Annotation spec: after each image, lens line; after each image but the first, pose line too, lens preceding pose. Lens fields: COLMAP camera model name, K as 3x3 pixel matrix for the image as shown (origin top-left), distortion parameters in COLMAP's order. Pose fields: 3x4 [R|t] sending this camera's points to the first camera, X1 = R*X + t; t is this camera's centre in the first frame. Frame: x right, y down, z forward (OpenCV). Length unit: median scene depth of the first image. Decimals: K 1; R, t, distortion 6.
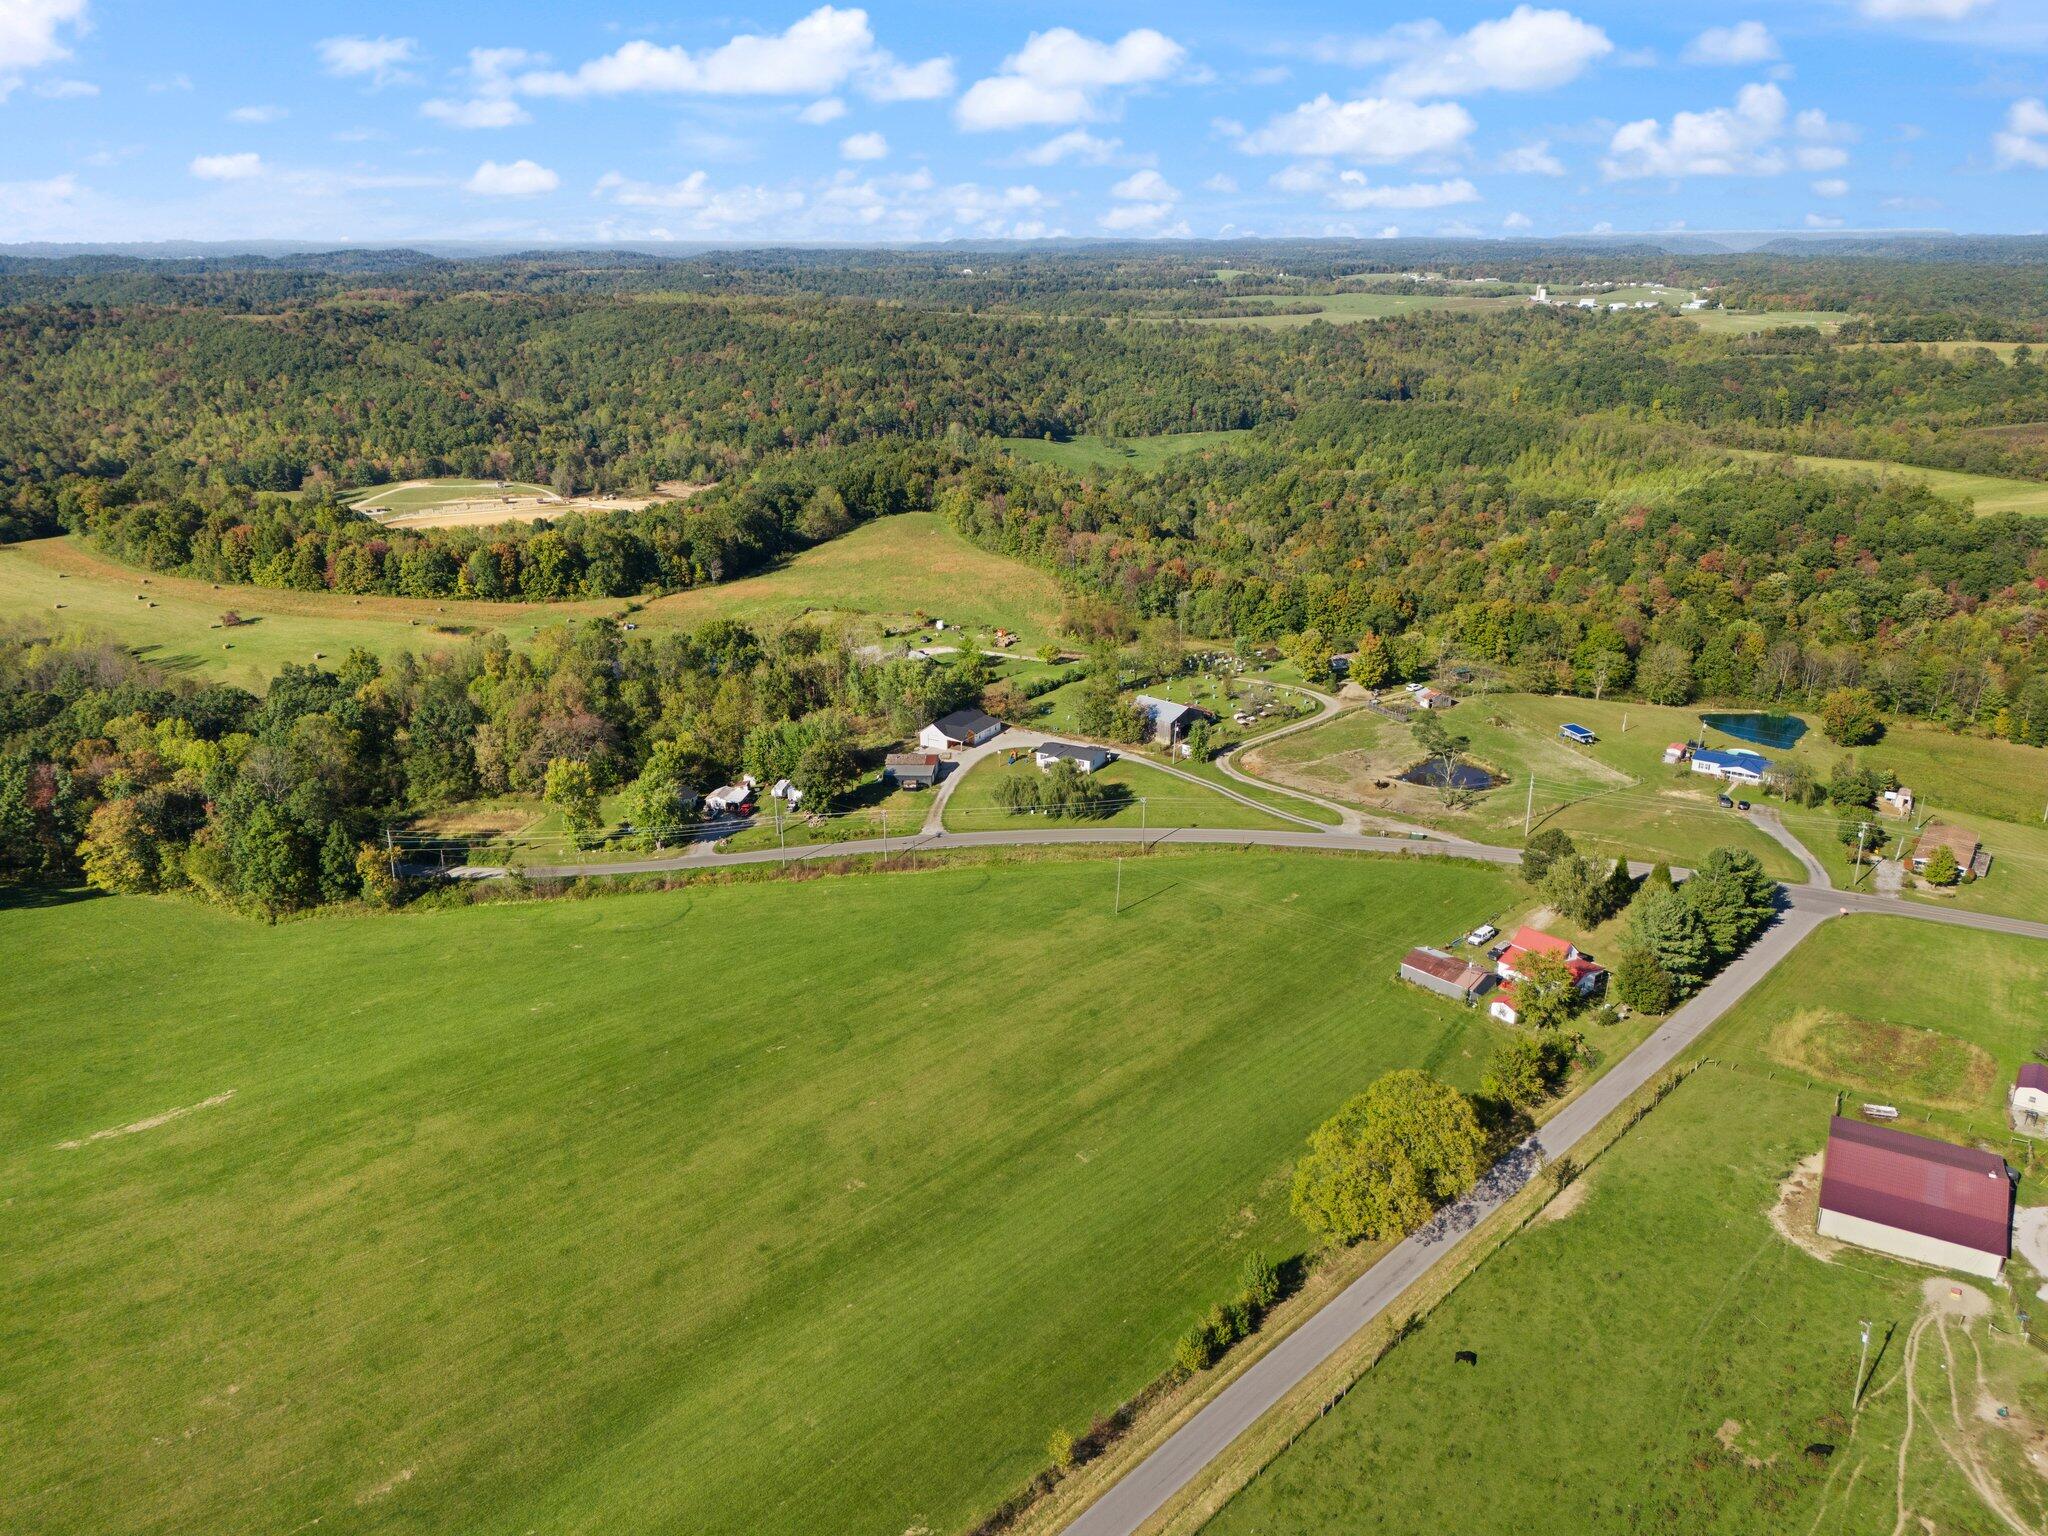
lens RADIAL K [[1518.5, 0, 1016.4], [0, 1518.5, 767.7], [0, 0, 1]] dist [0.070536, -0.064646]
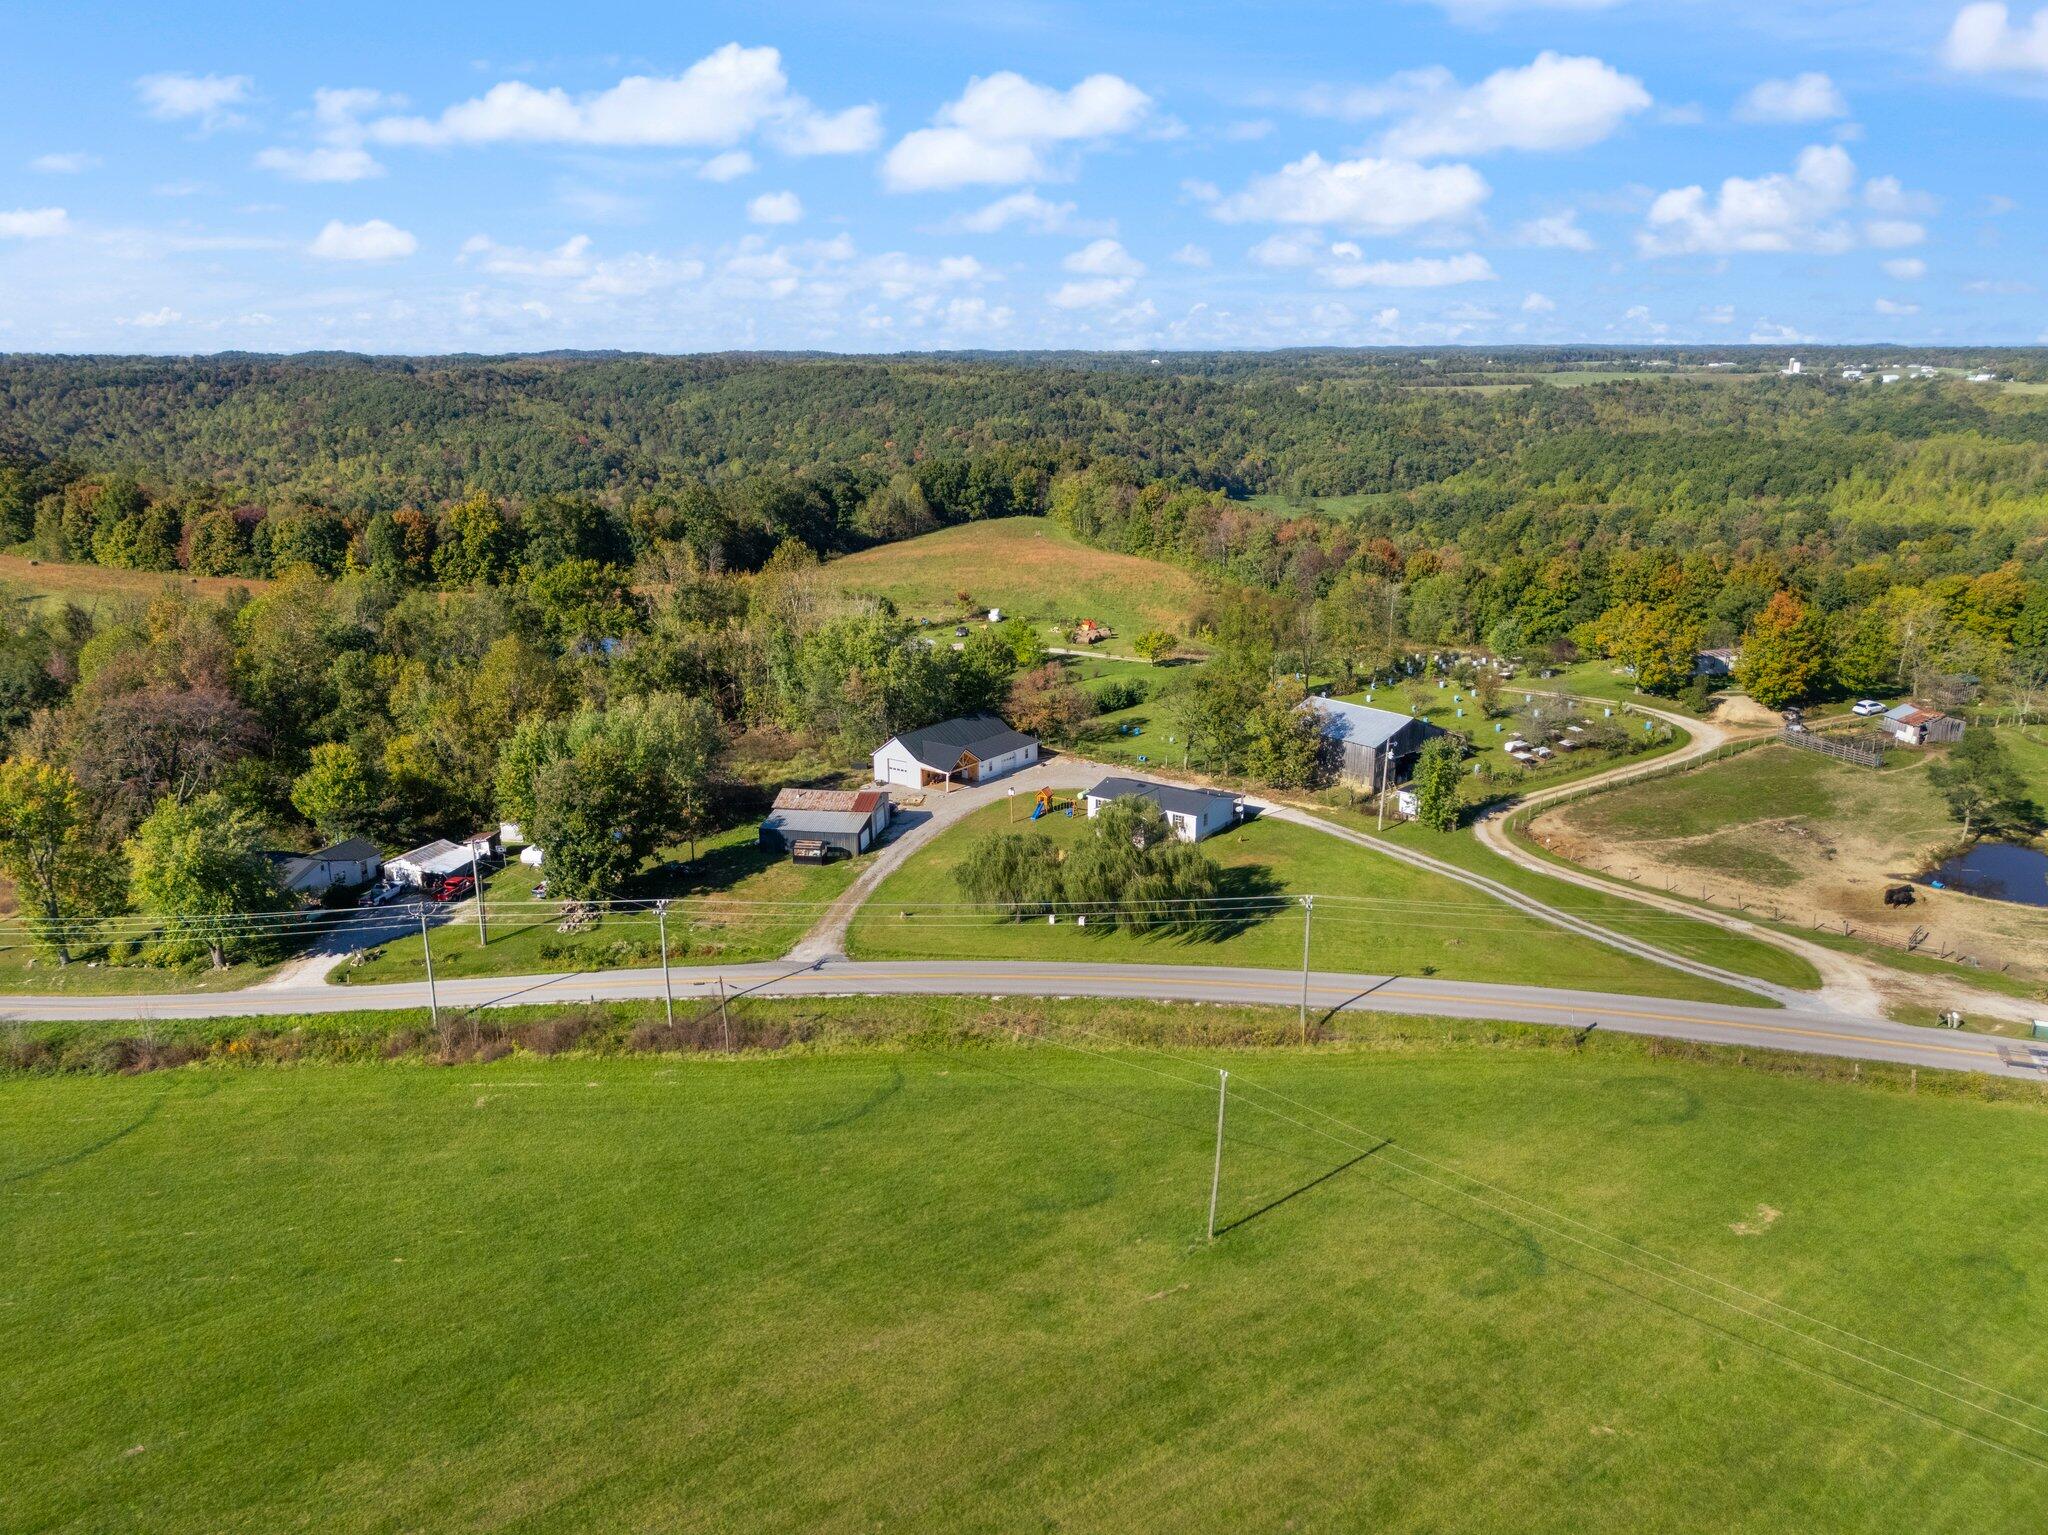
lens RADIAL K [[1543.3, 0, 1024.0], [0, 1543.3, 767.5], [0, 0, 1]] dist [0.078015, -0.080227]
pose [[0.993297, 0.033462, -0.110642, 0.029209], [-0.040968, 0.996959, -0.066284, 0.008780], [0.108088, 0.070372, 0.991648, 0.319918]]
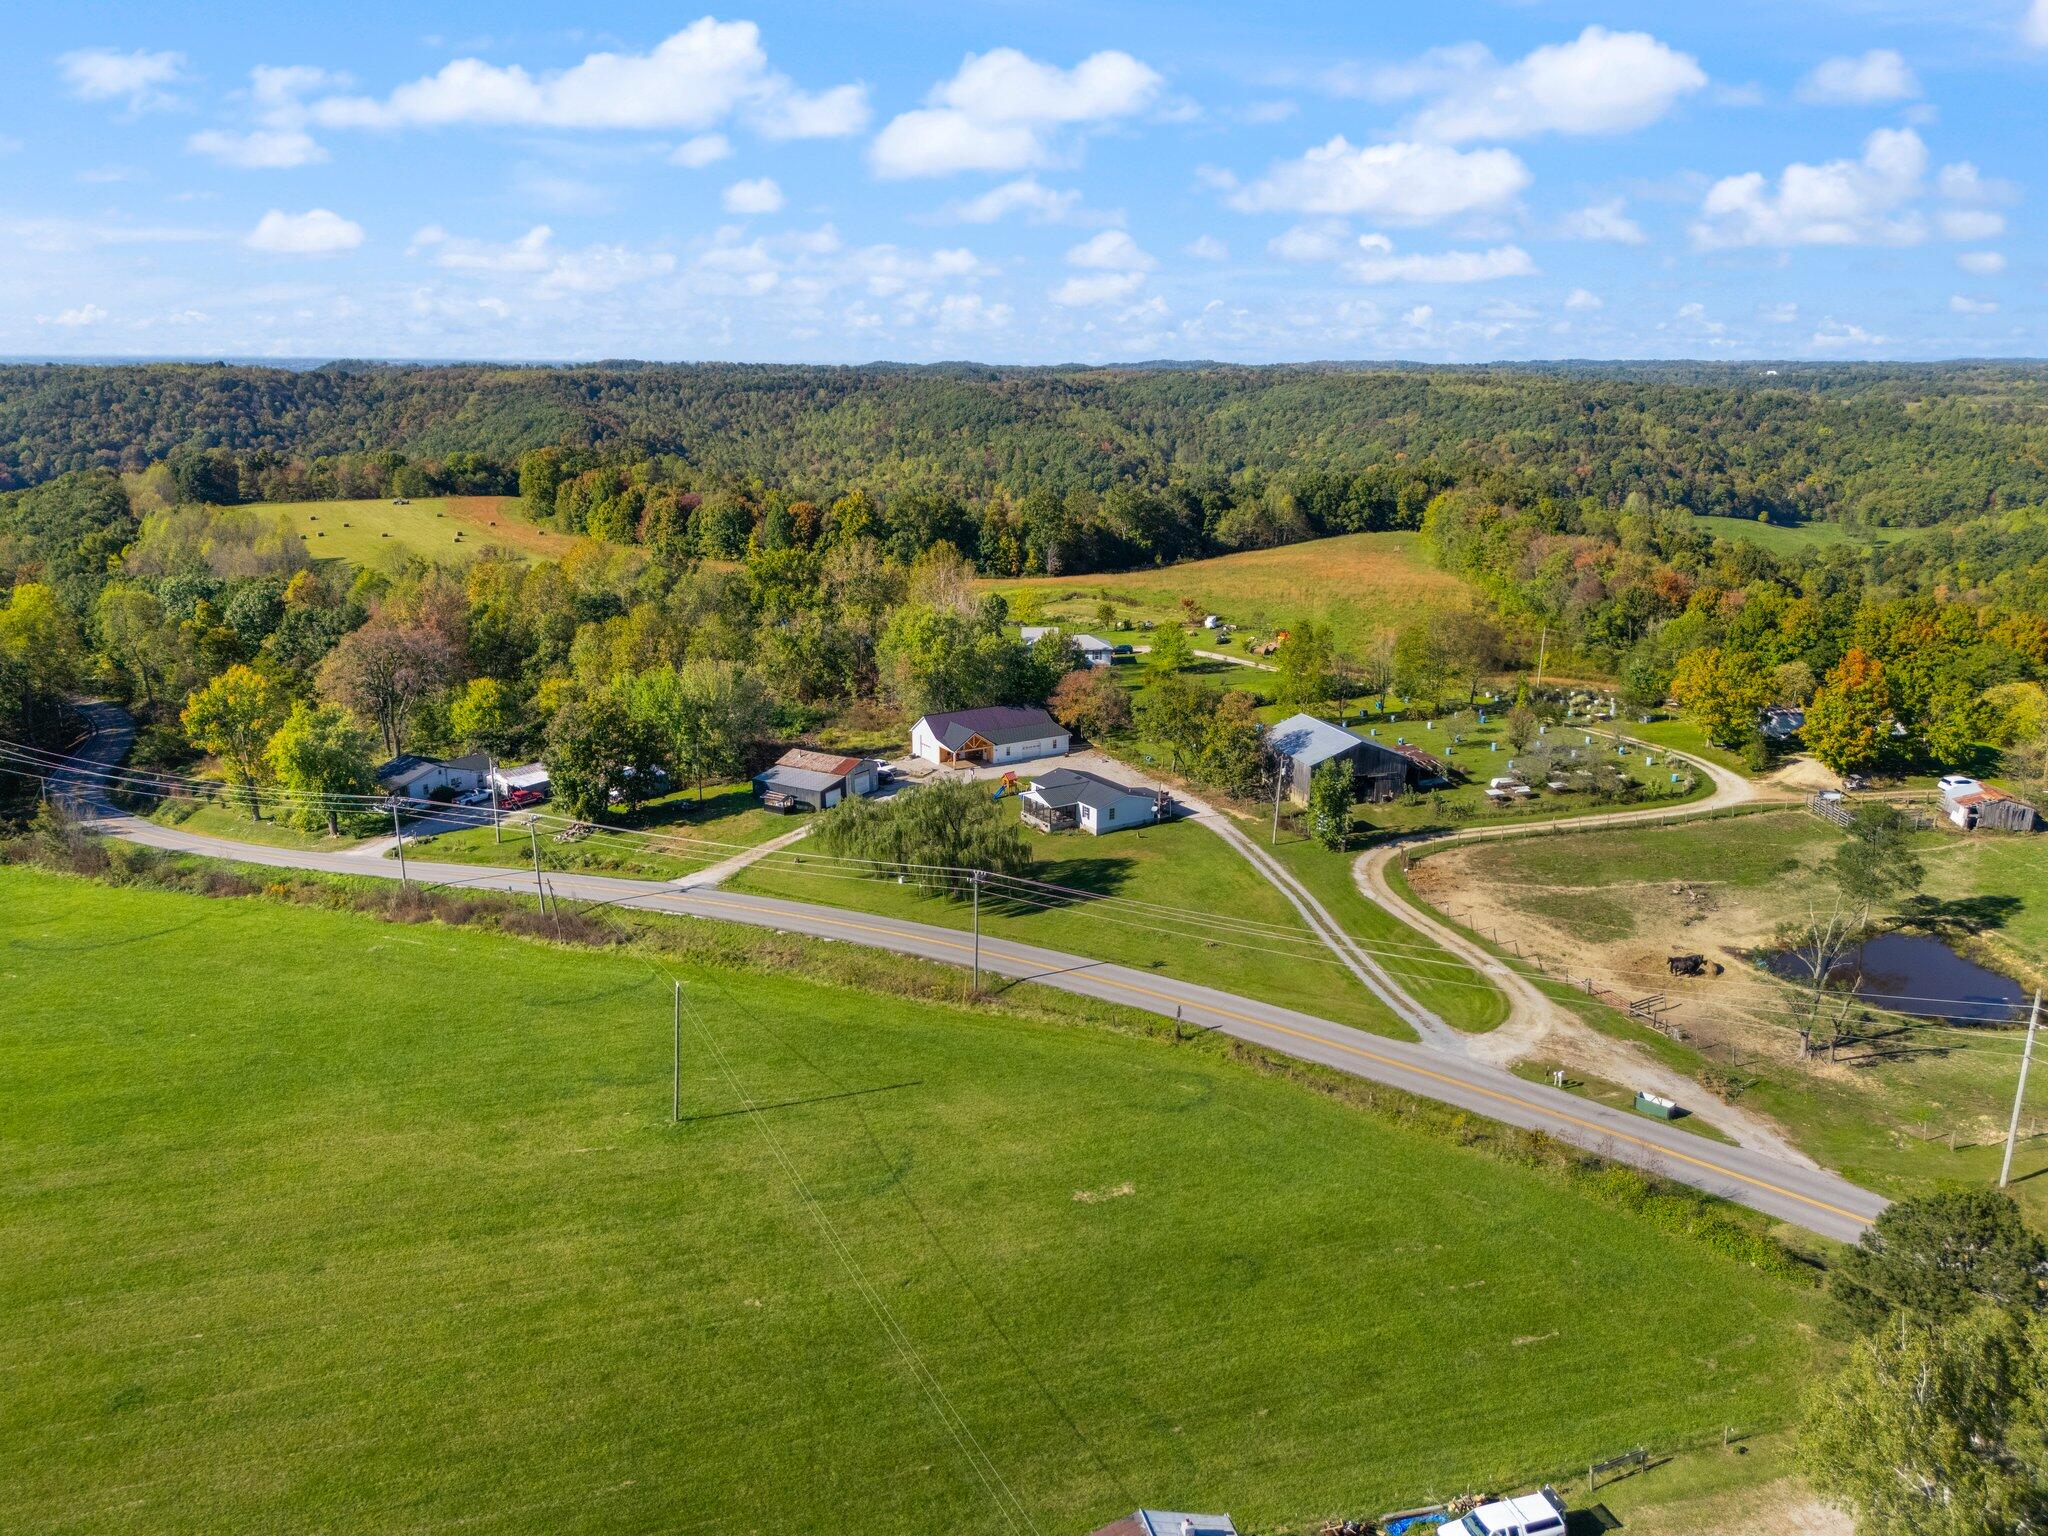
lens RADIAL K [[1518.5, 0, 1016.4], [0, 1518.5, 767.7], [0, 0, 1]] dist [0.070536, -0.064646]
pose [[0.882368, 0.132487, -0.451524, 0.153433], [-0.163729, 0.986030, -0.030637, 0.001118], [0.441157, 0.100960, 0.891733, 0.329929]]
